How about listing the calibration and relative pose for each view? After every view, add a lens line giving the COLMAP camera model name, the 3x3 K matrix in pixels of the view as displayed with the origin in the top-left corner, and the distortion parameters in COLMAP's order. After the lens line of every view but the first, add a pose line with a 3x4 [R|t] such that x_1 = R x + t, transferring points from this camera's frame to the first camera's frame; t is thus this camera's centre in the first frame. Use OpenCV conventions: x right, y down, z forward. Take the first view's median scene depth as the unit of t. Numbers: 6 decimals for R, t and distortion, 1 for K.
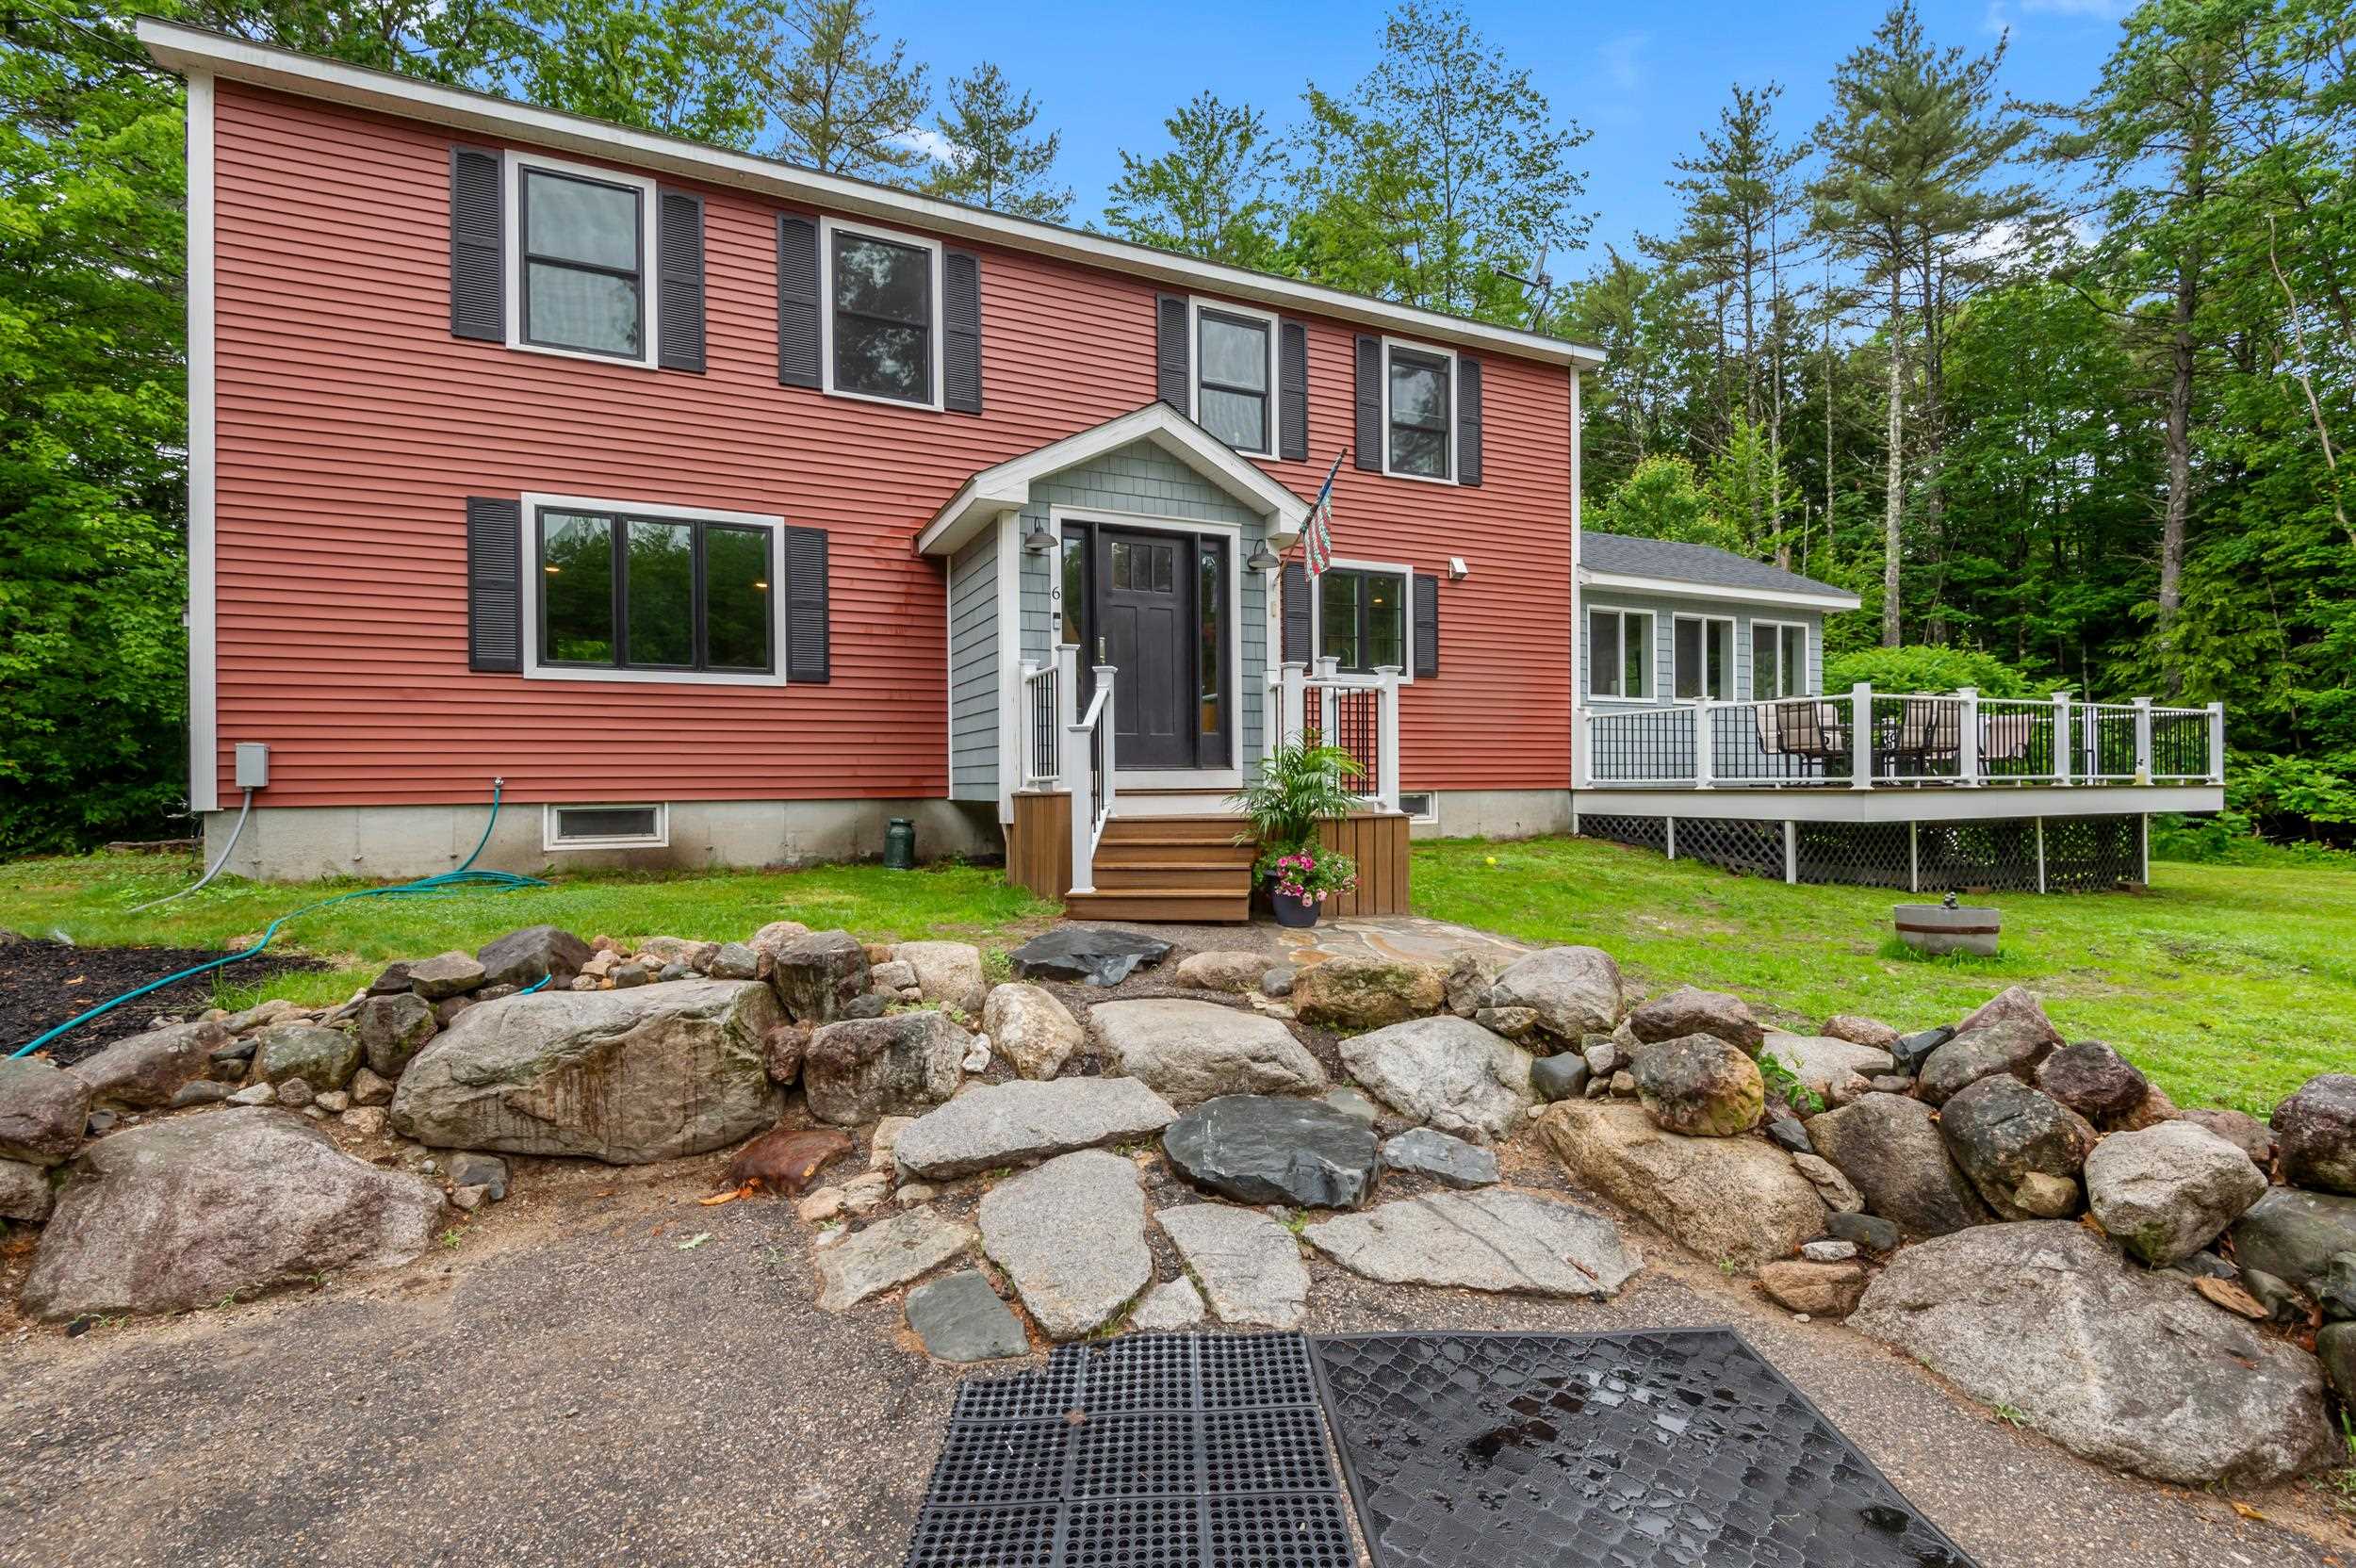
lens RADIAL K [[1071.0, 0, 1191.9], [0, 1071.0, 779.3], [0, 0, 1]] dist [0.011537, -0.006629]
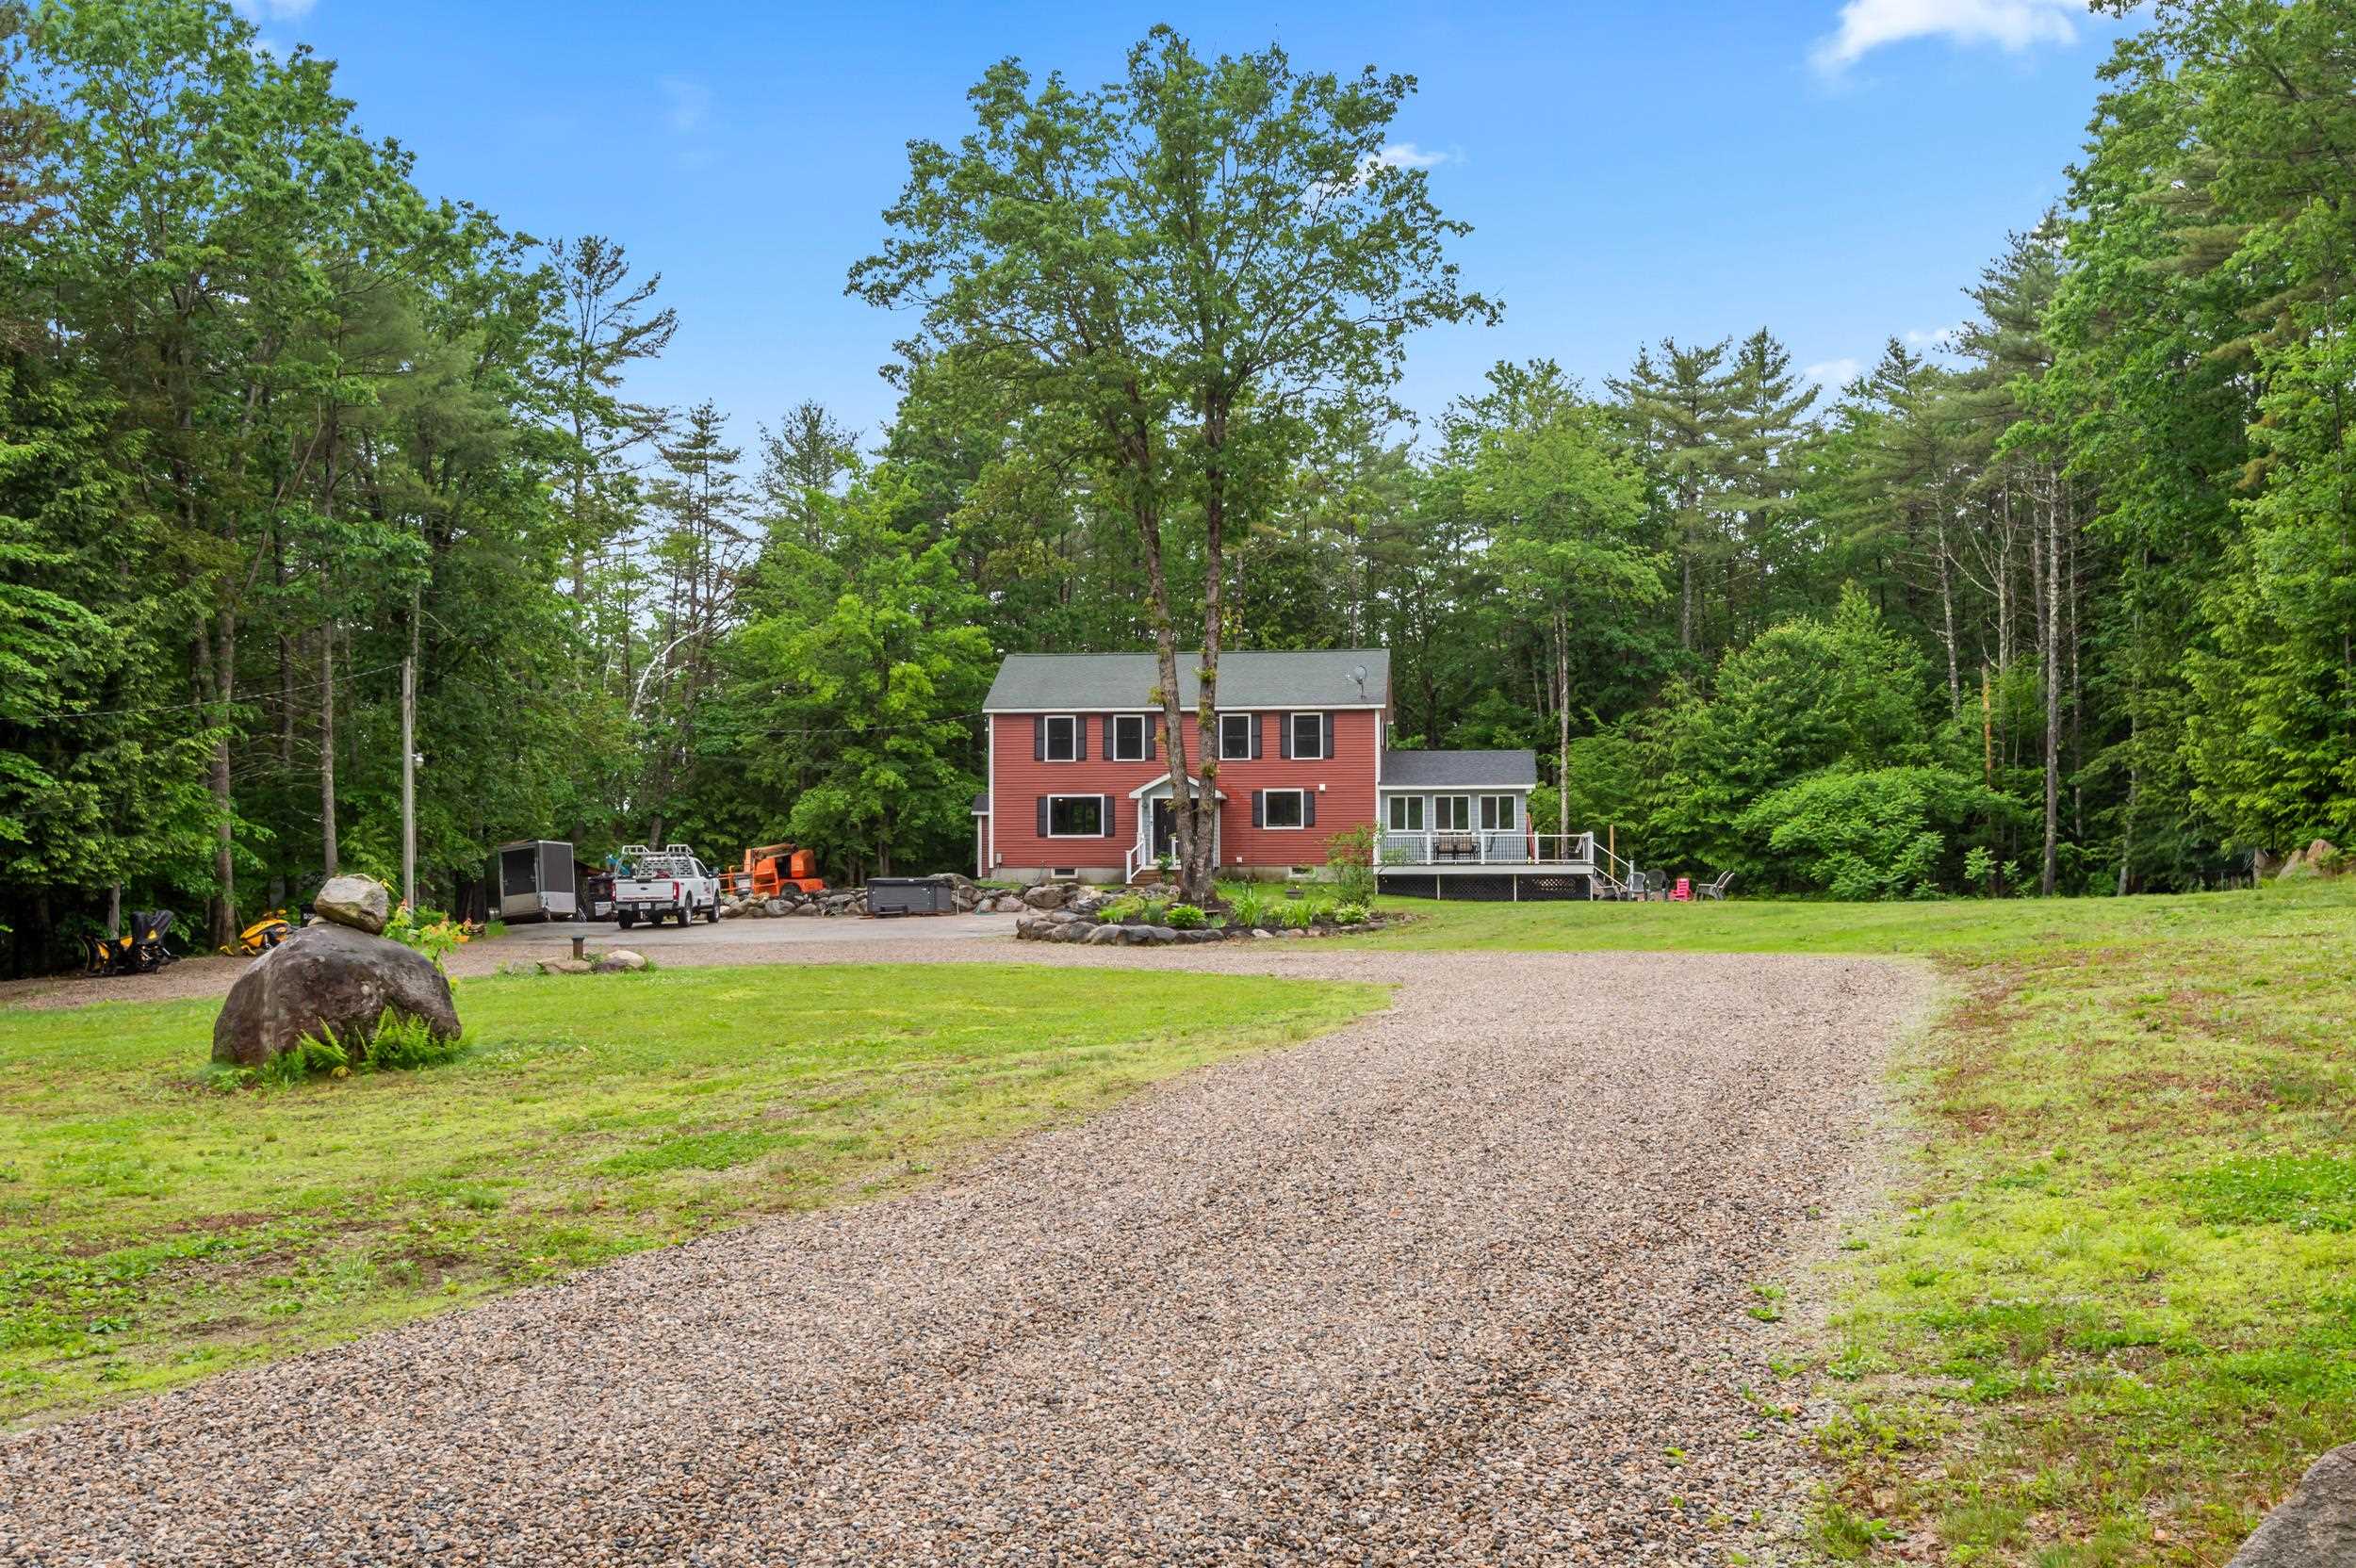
lens RADIAL K [[2236.9, 0, 1165.7], [0, 2236.9, 793.1], [0, 0, 1]] dist [0.013877, 0.000000]
pose [[0.840584, -0.015563, -0.541457, 4.324691], [-0.001359, 0.999523, -0.030839, 0.002700], [0.541679, 0.026658, 0.840163, -5.864286]]
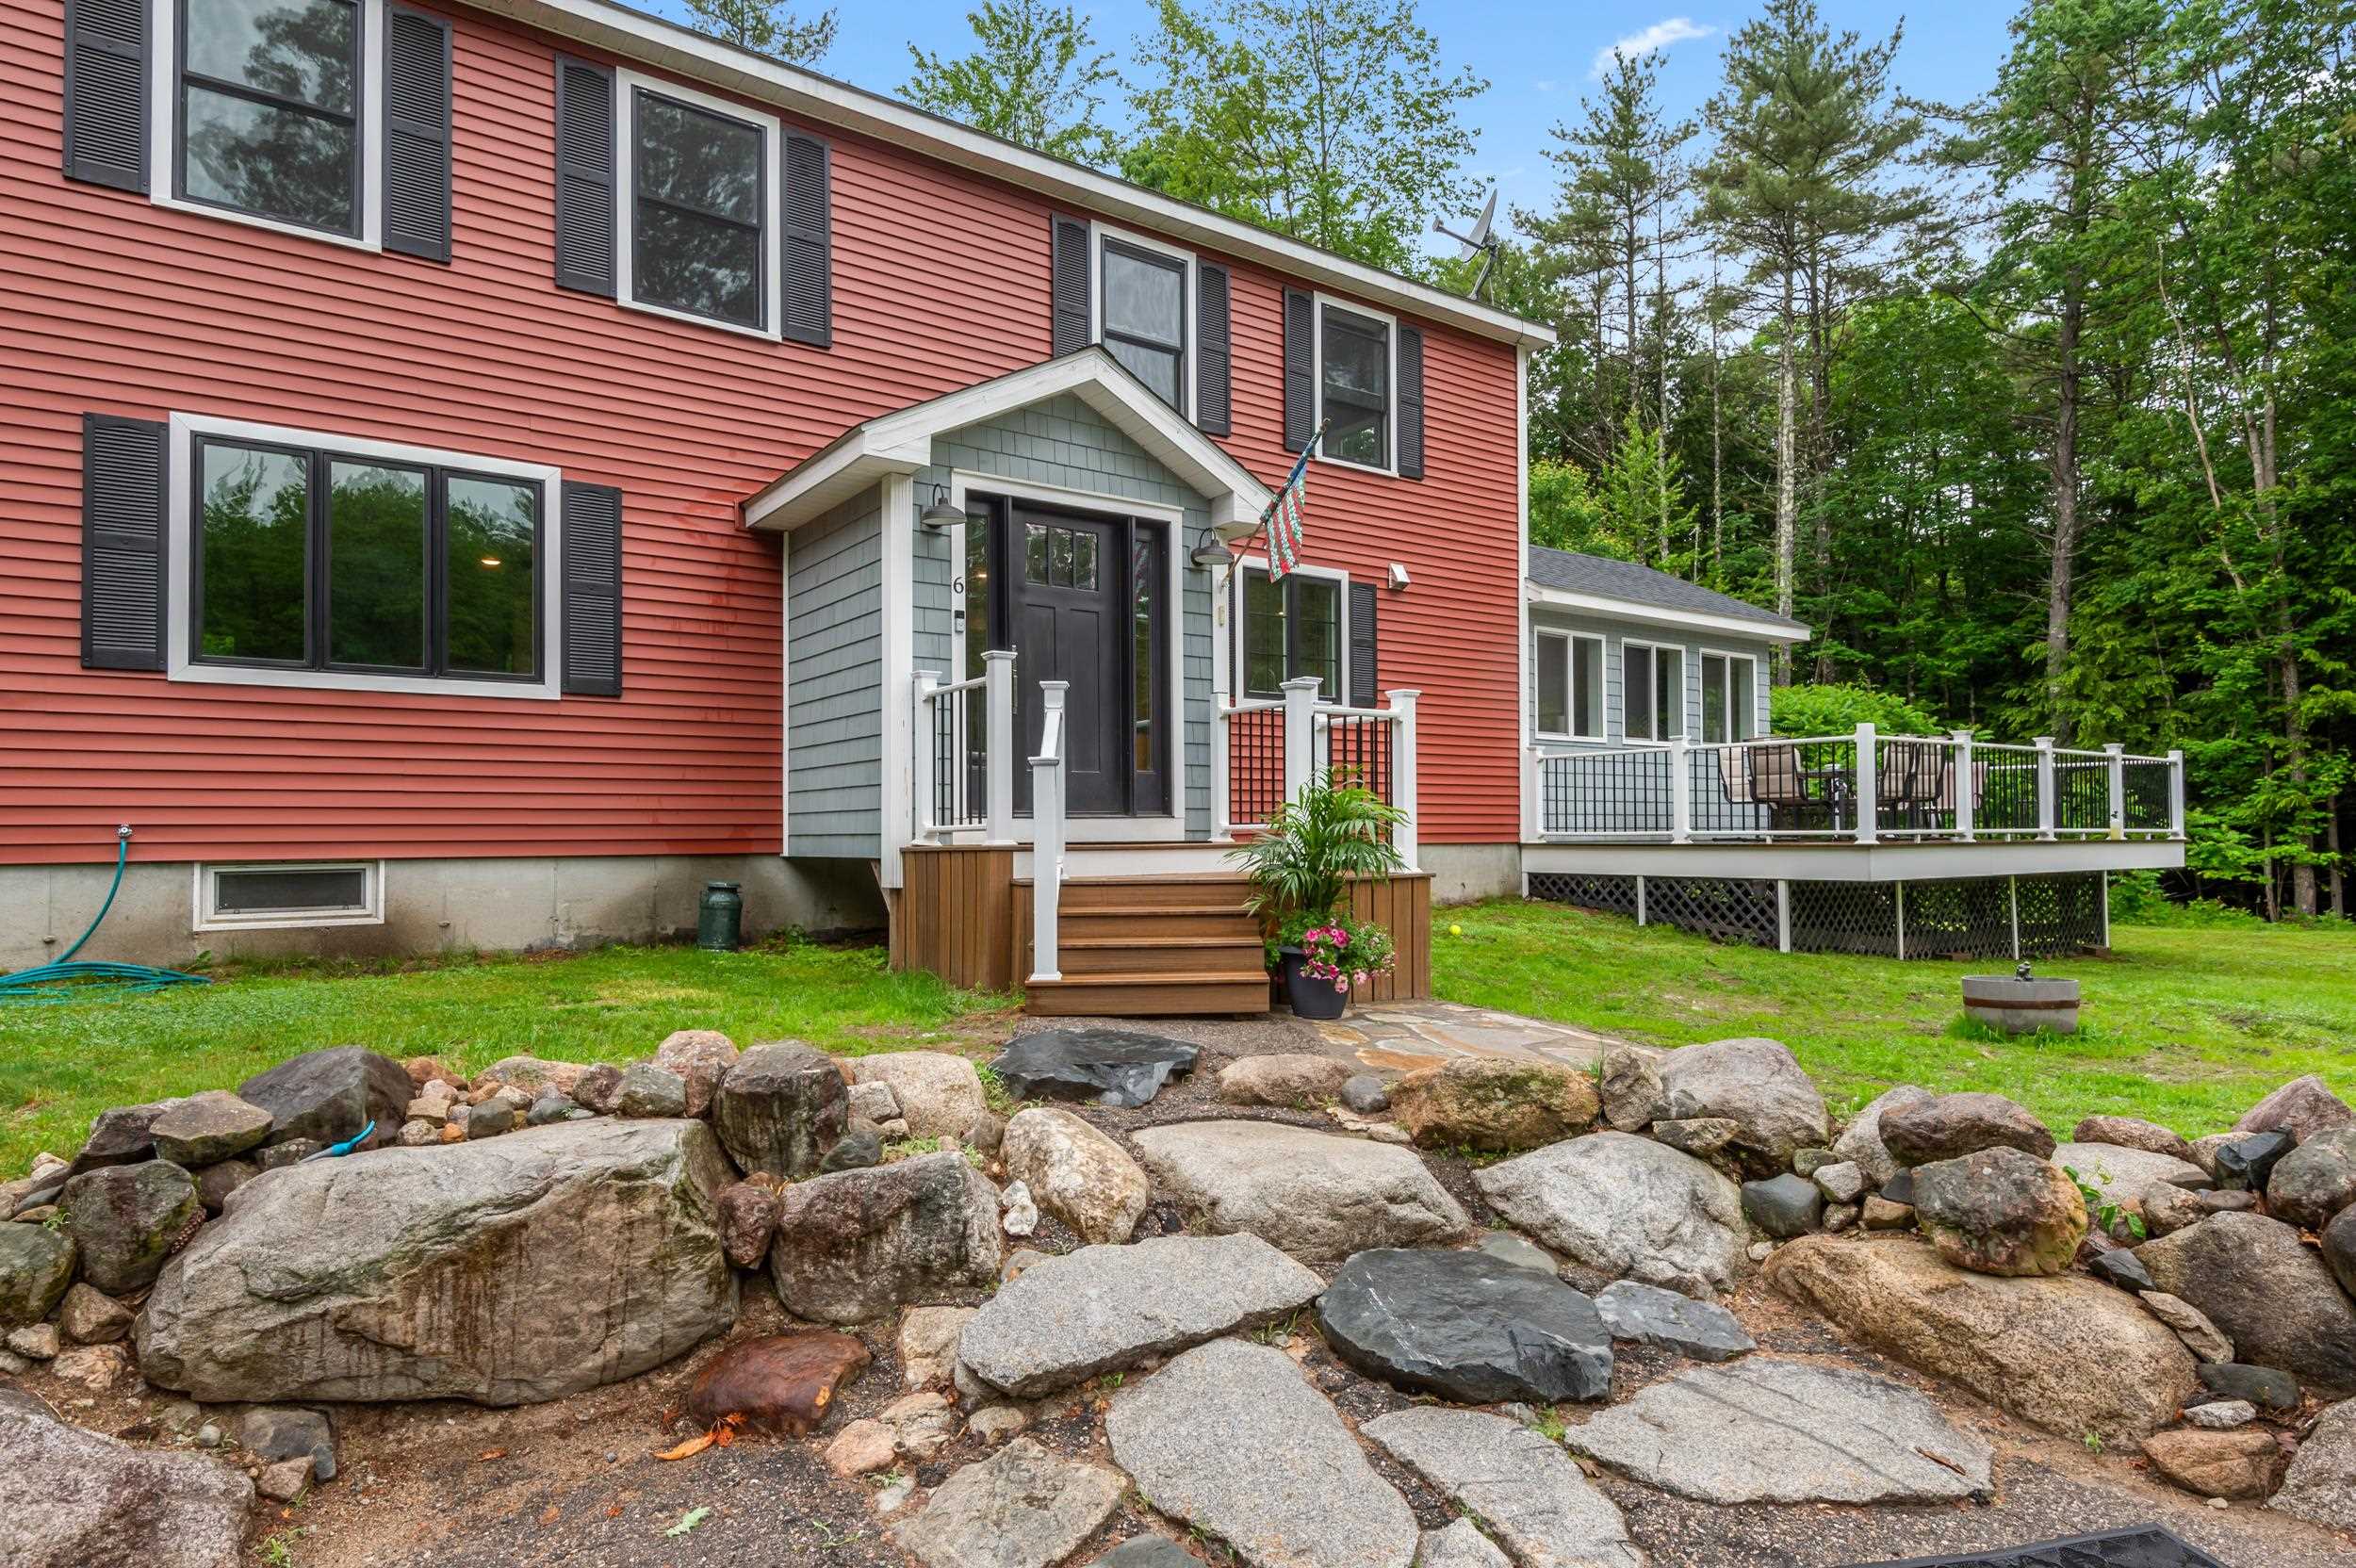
lens RADIAL K [[1307.1, 0, 1192.8], [0, 1307.1, 801.2], [0, 0, 1]] dist [0.015717, -0.008398]
pose [[0.983932, 0.006890, 0.178411, -0.119221], [-0.002707, 0.999716, -0.023682, 0.001399], [-0.178523, 0.022819, 0.983671, 0.053805]]
